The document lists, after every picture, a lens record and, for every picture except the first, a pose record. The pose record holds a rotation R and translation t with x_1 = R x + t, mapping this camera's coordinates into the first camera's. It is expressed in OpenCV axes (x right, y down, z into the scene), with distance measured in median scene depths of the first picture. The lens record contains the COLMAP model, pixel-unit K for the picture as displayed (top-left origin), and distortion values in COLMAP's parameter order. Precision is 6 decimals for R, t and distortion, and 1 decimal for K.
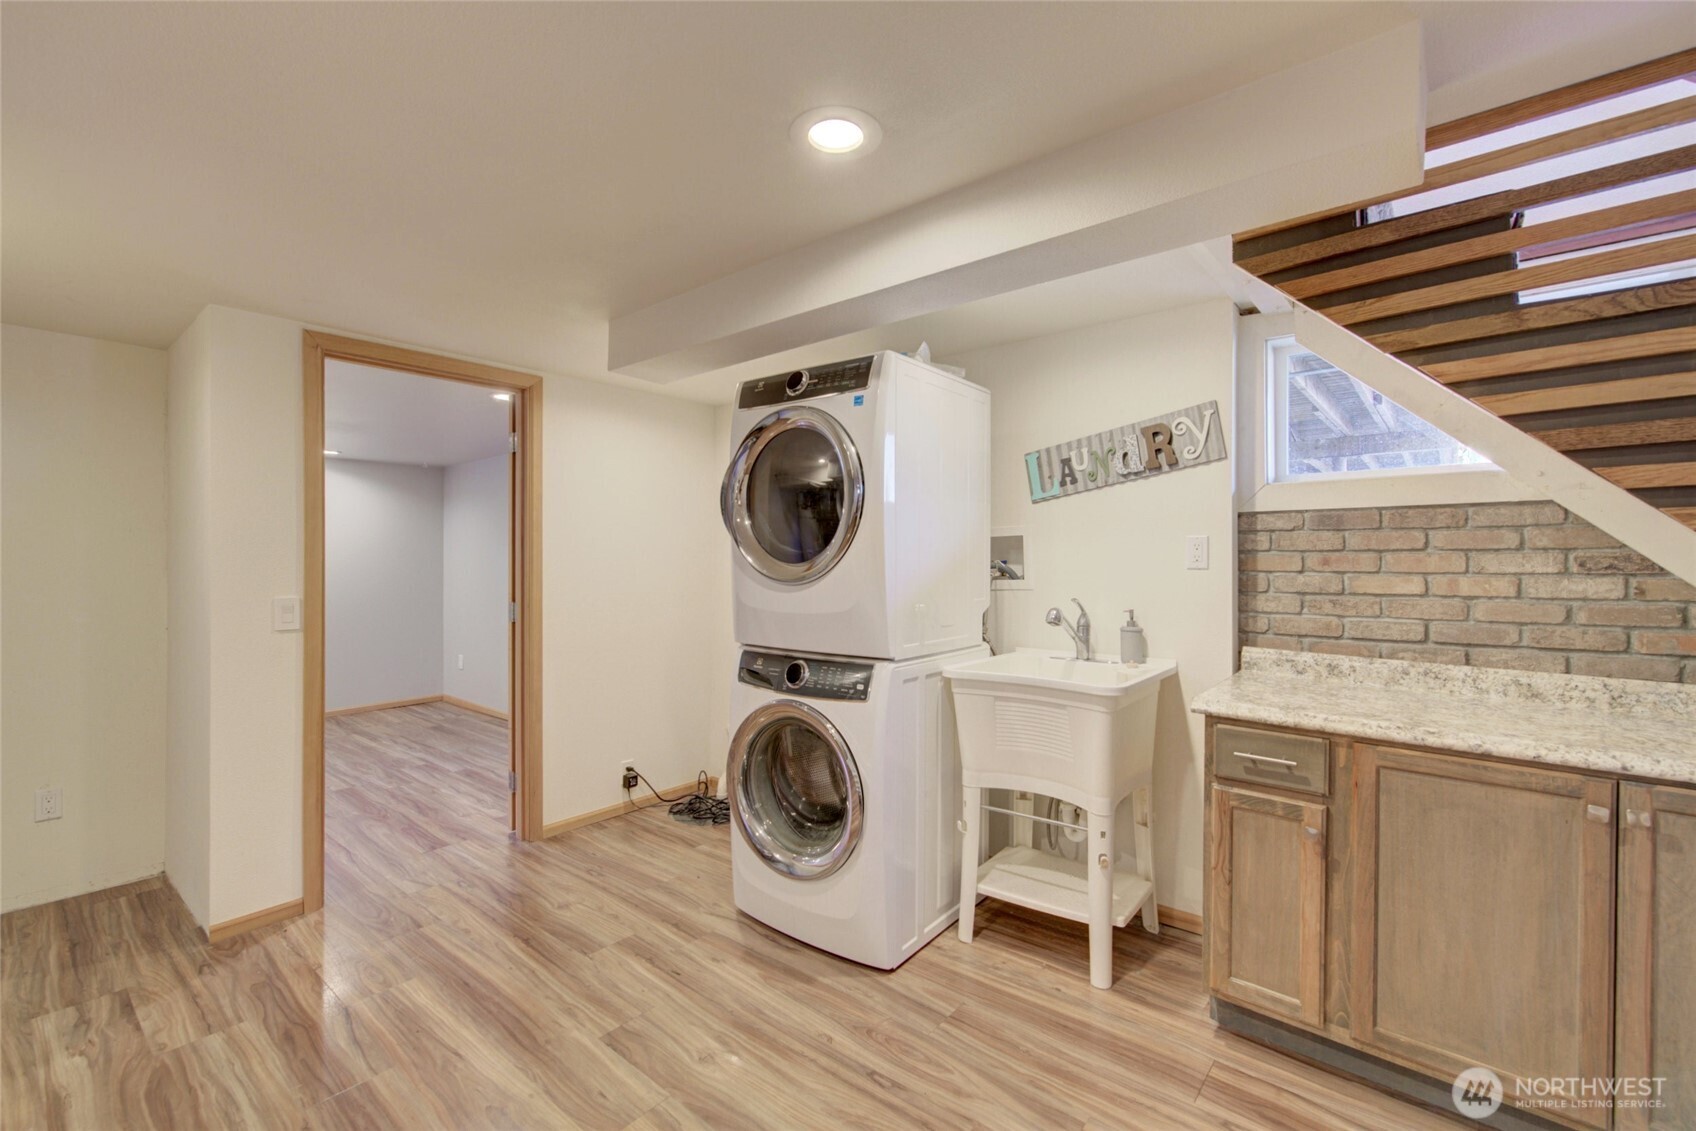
lens RADIAL K [[734.4, 0, 851.5], [0, 734.4, 571.1], [0, 0, 1]] dist [0.017552, 0.000191]
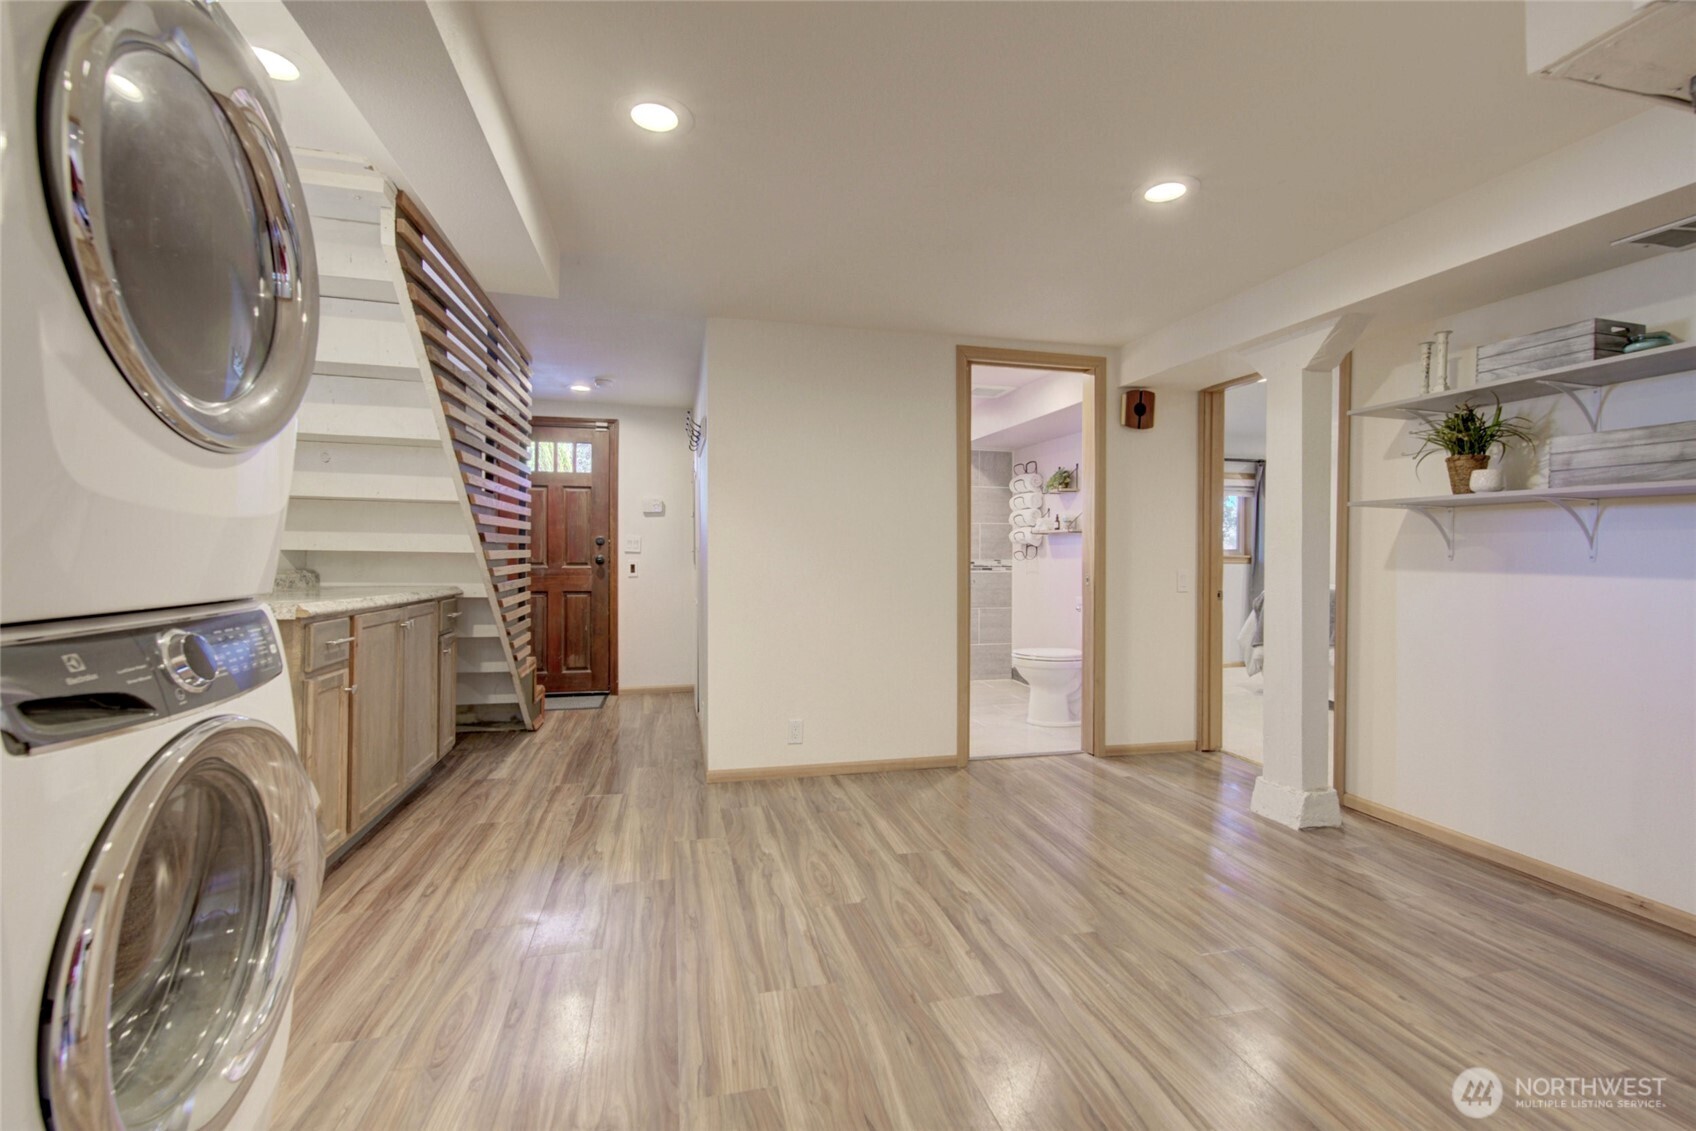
lens RADIAL K [[734.4, 0, 848.1], [0, 734.4, 555.8], [0, 0, 1]] dist [0.017552, 0.000191]
pose [[-0.806515, -0.002021, 0.591211, -0.720889], [0.000688, 0.999990, 0.004358, 0.089046], [-0.591214, 0.003921, -0.806505, 1.277101]]
